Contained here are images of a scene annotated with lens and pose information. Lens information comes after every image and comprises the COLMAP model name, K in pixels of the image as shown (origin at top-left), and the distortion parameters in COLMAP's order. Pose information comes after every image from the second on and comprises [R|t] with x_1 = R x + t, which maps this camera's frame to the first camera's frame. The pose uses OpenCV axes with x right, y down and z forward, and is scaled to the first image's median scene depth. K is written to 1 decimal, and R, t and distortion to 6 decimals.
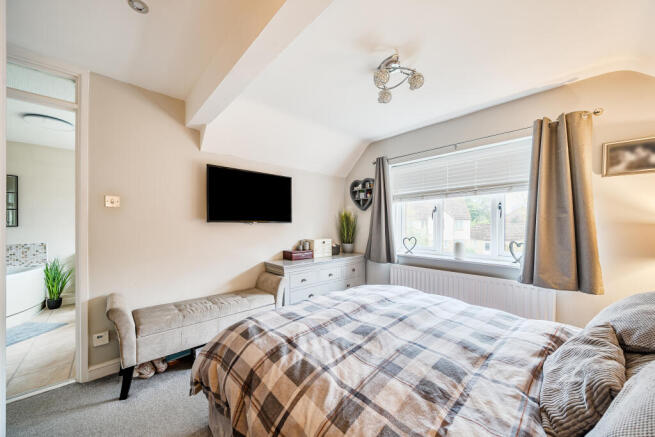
lens RADIAL K [[234.3, 0, 329.3], [0, 234.3, 223.4], [0, 0, 1]] dist [-0.000967, -0.000112]
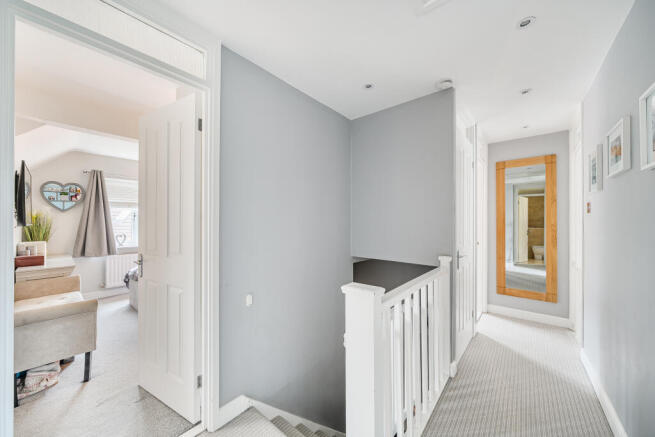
lens RADIAL K [[234.3, 0, 329.3], [0, 234.3, 223.4], [0, 0, 1]] dist [-0.000967, -0.000112]
pose [[-0.120828, -0.008313, 0.992639, -1.885832], [-0.008404, 0.999938, 0.007351, -0.042065], [-0.992638, -0.007454, -0.120891, -0.085685]]
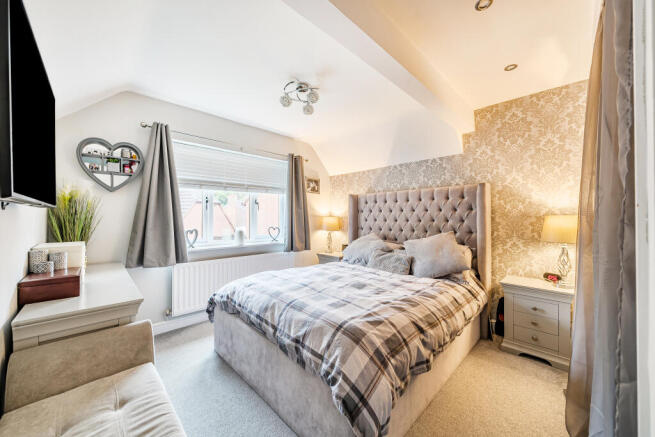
lens RADIAL K [[243.9, 0, 327.5], [0, 243.9, 218.5], [0, 0, 1]] dist [-0.000508, -0.000119]
pose [[-0.017310, -0.006480, 0.999829, -0.927073], [-0.007625, 0.999951, 0.006349, 0.011963], [-0.999821, -0.007514, -0.017359, 0.813257]]
